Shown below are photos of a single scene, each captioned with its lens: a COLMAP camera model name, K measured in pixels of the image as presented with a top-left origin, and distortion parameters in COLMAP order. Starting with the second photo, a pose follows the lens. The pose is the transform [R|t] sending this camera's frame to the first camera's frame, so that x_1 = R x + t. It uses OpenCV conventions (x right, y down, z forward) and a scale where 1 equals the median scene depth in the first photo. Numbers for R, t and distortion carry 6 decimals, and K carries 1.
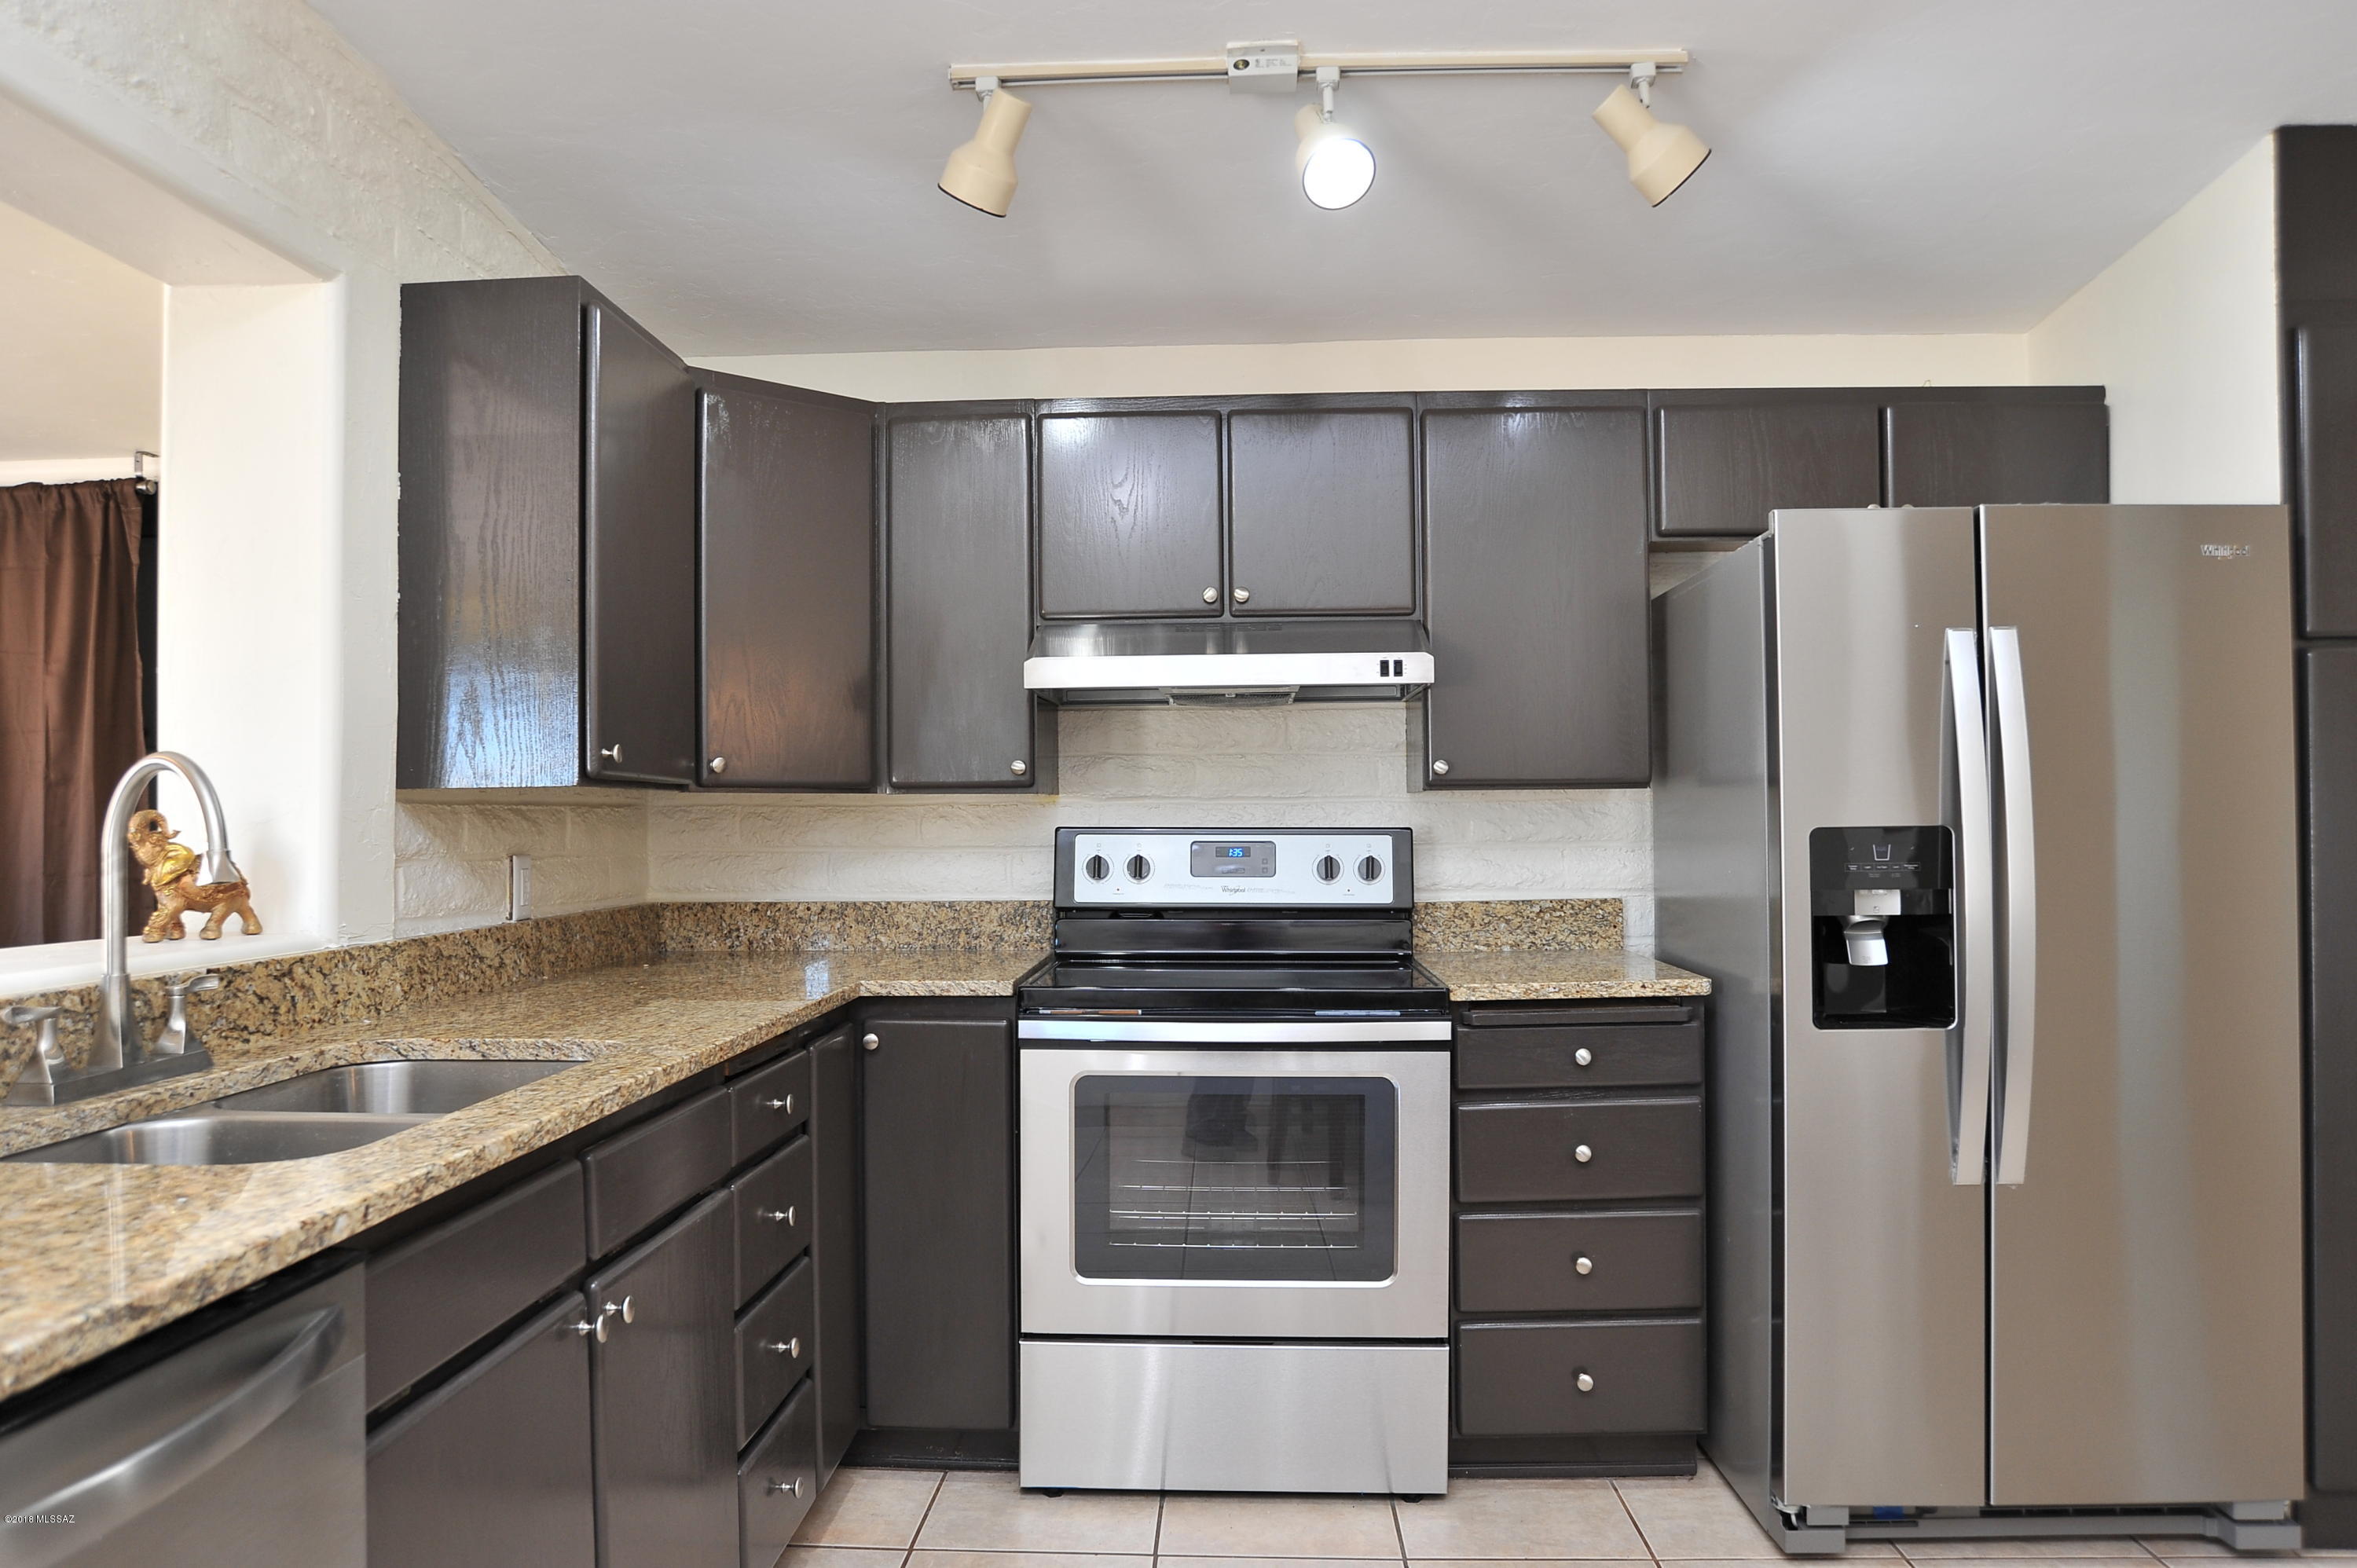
lens RADIAL K [[1565.9, 0, 1168.4], [0, 1565.9, 803.4], [0, 0, 1]] dist [-0.054137, 0.012857]
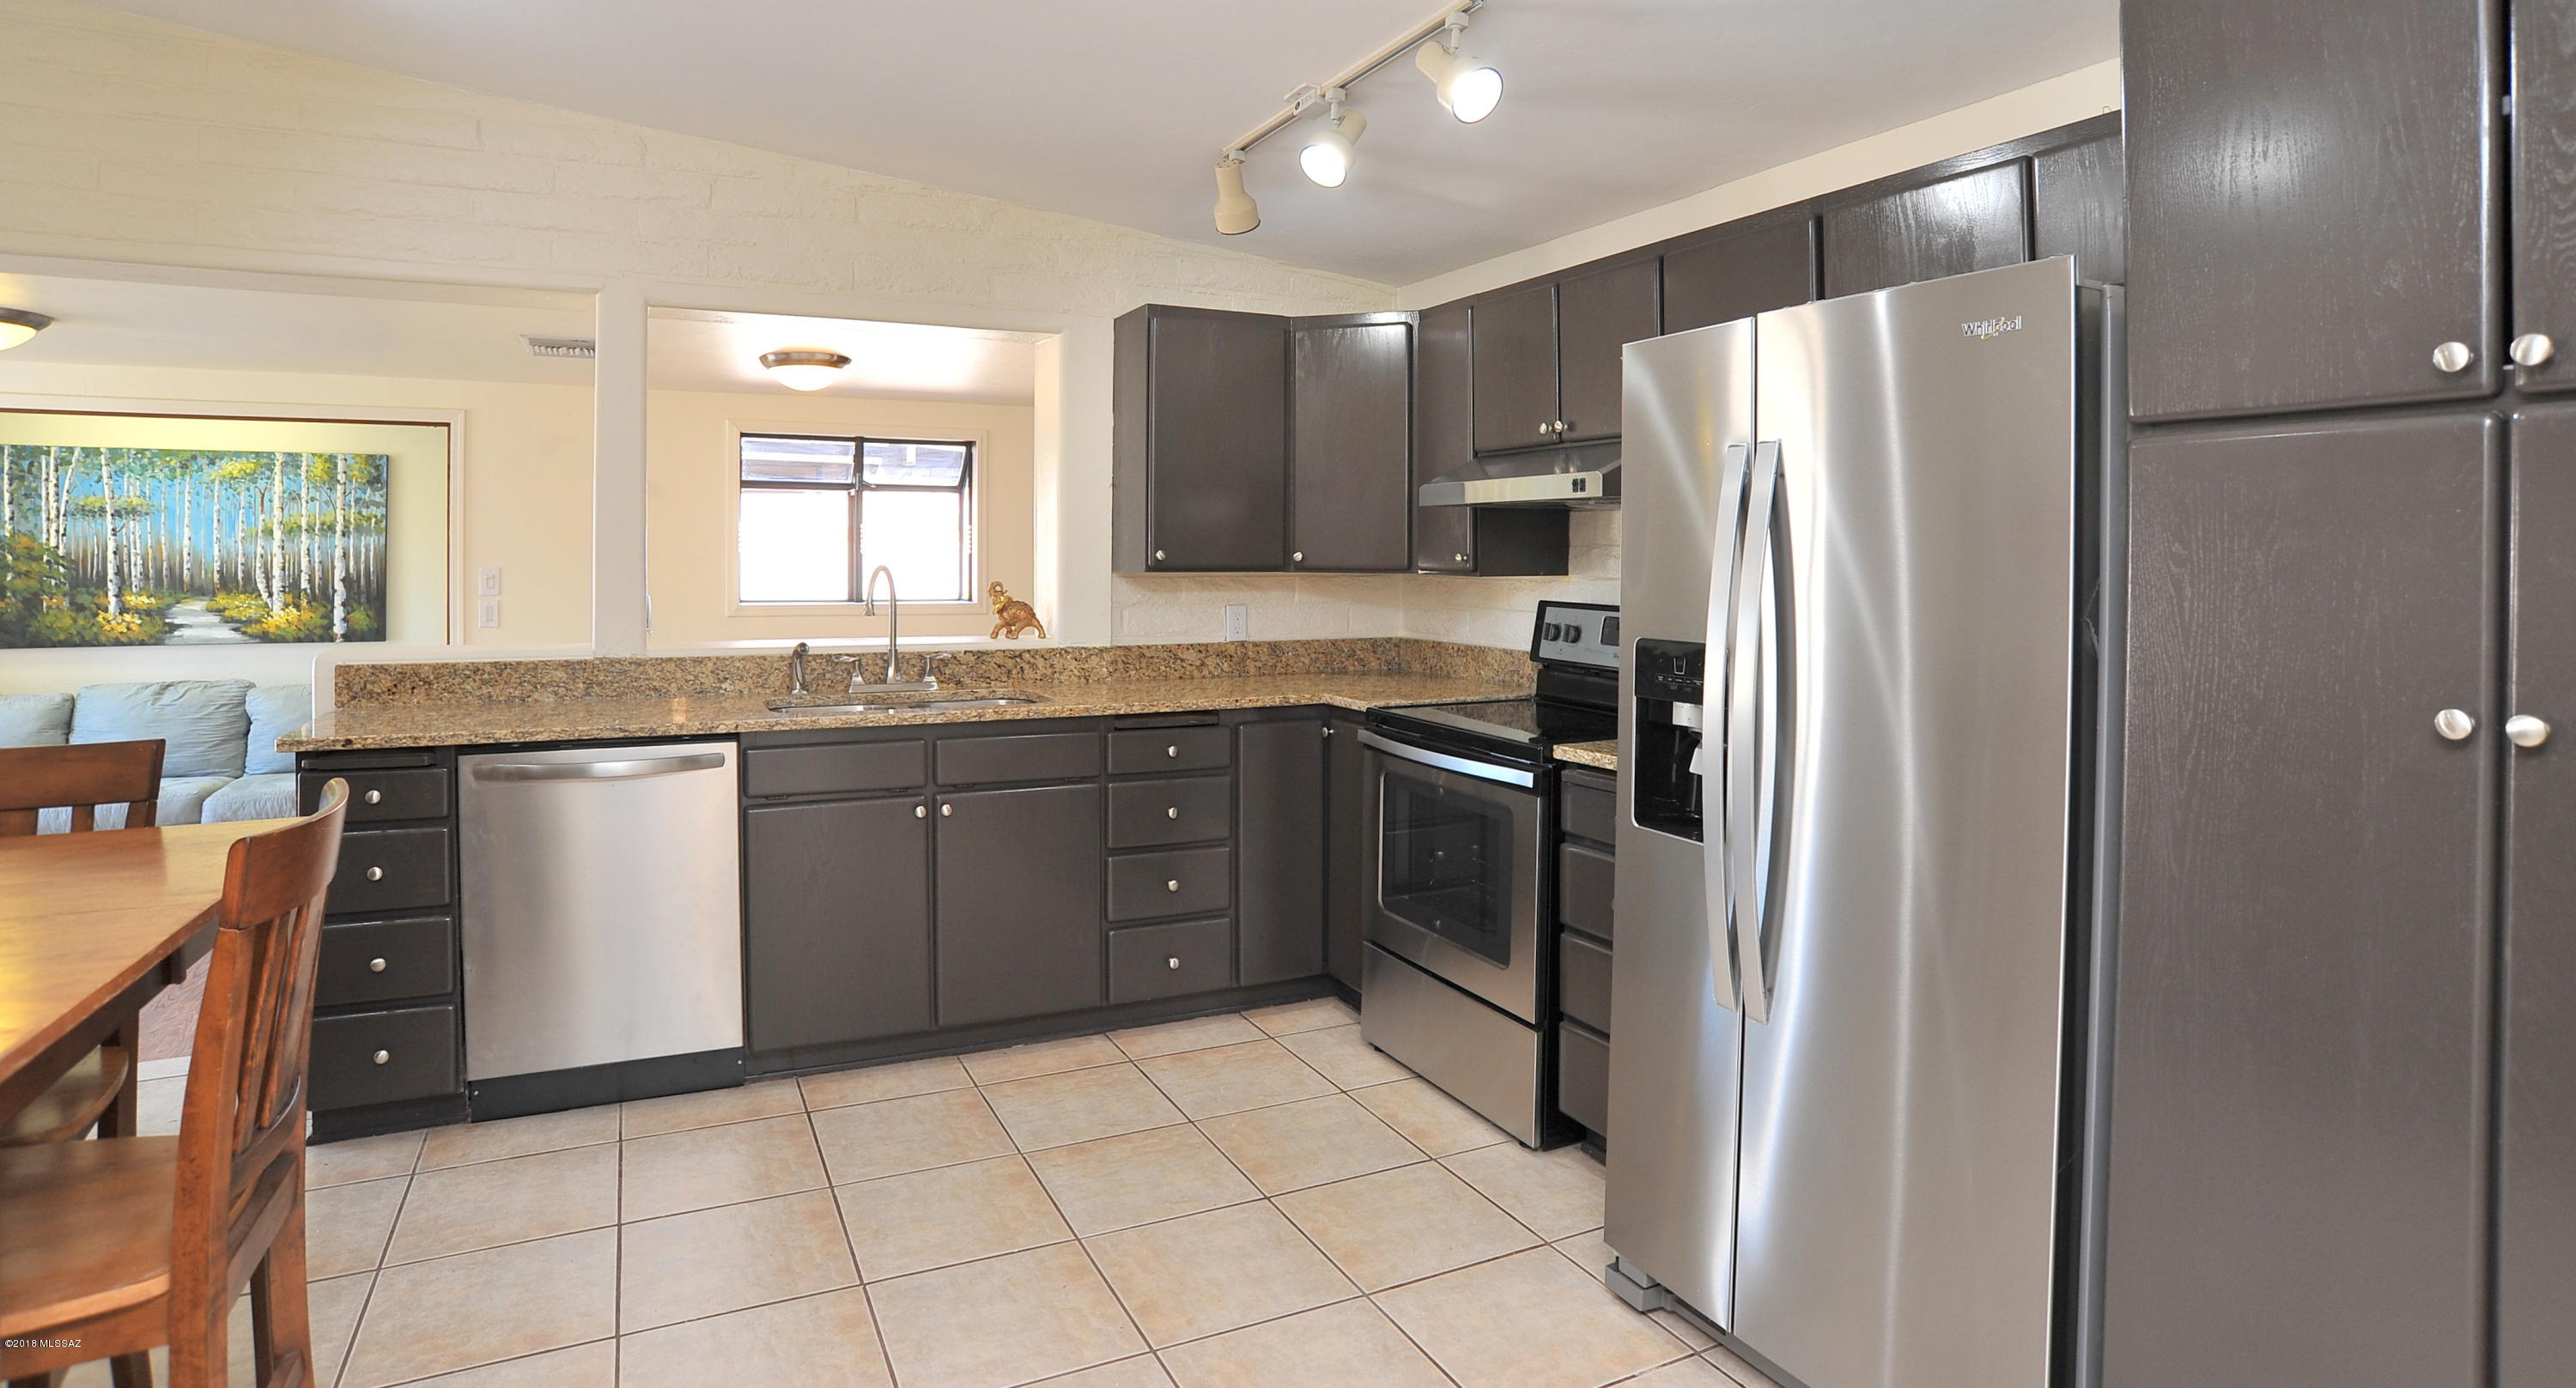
lens RADIAL K [[1358.5, 0, 1288.6], [0, 1358.5, 559.7], [0, 0, 1]] dist [-0.027195, 0.006625]
pose [[0.489462, 0.016834, -0.871862, 1.015800], [-0.001074, 0.999825, 0.018701, -0.050222], [0.872024, -0.008217, 0.489395, 0.292065]]
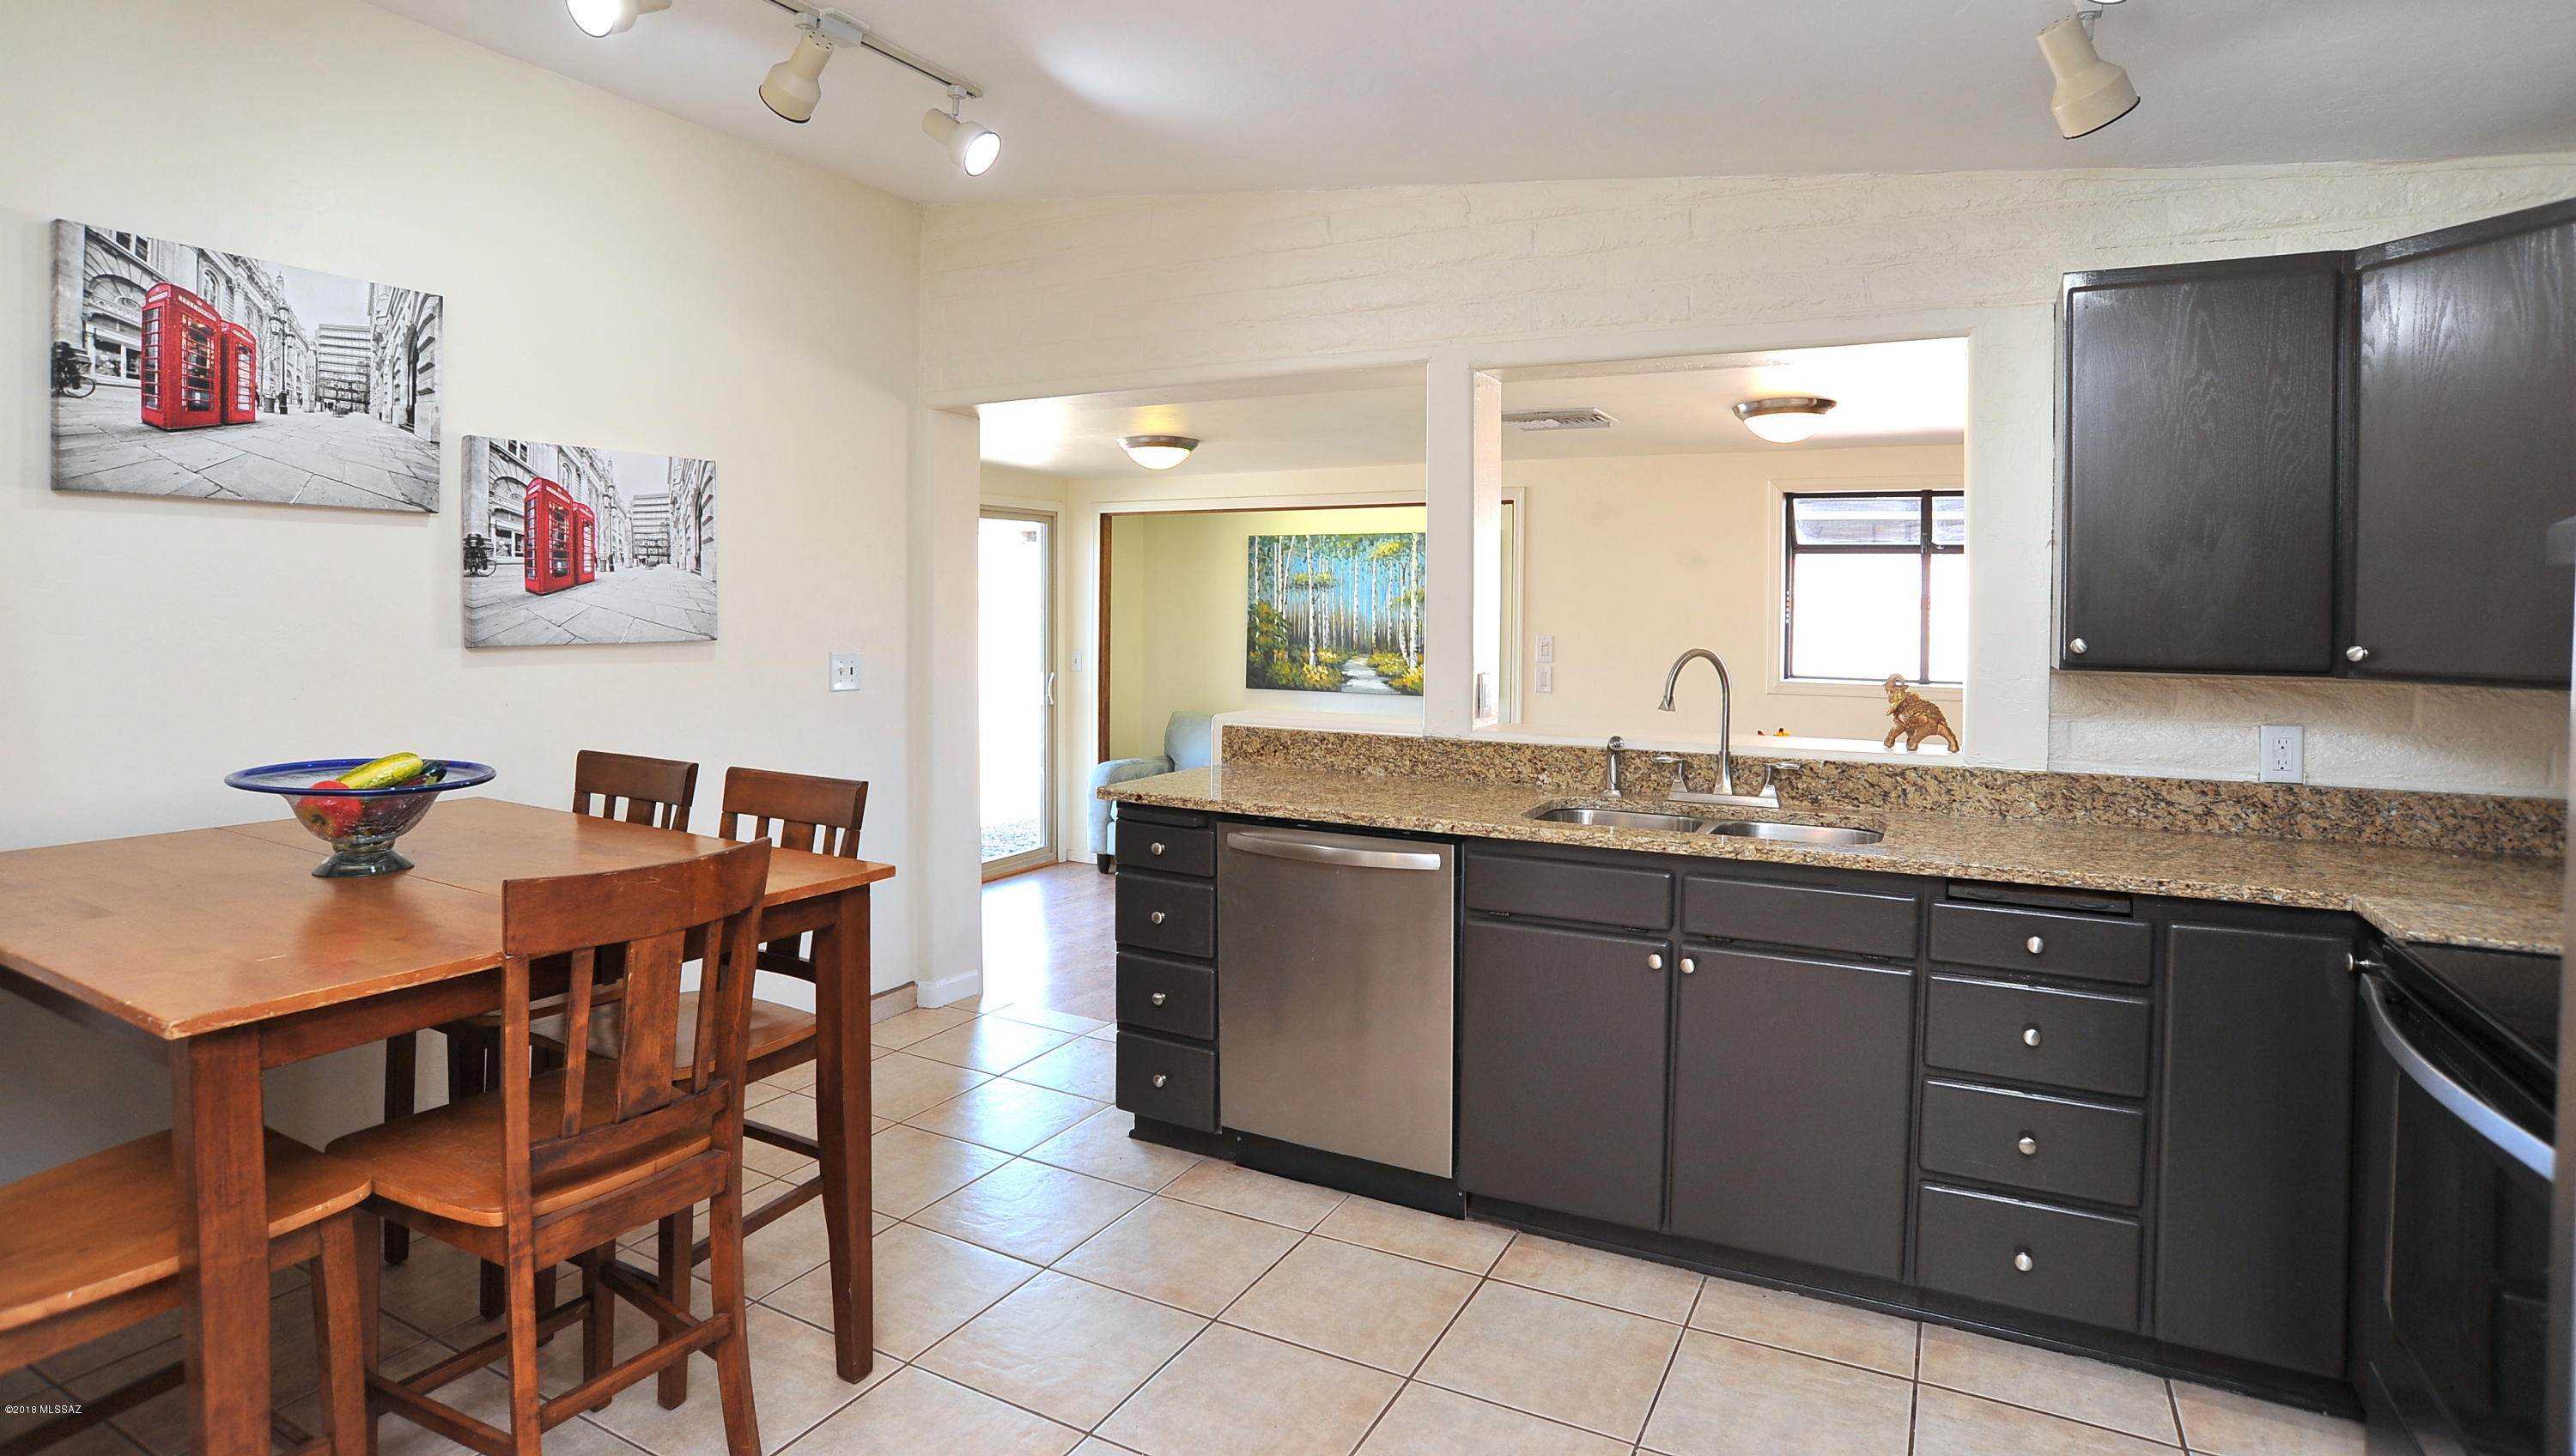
lens RADIAL K [[1356.2, 0, 1293.3], [0, 1356.2, 630.3], [0, 0, 1]] dist [-0.038274, 0.005973]
pose [[-0.408162, 0.025552, -0.912552, 0.782711], [0.003013, 0.999640, 0.026643, -0.065932], [0.912904, 0.008125, -0.408093, 0.760937]]
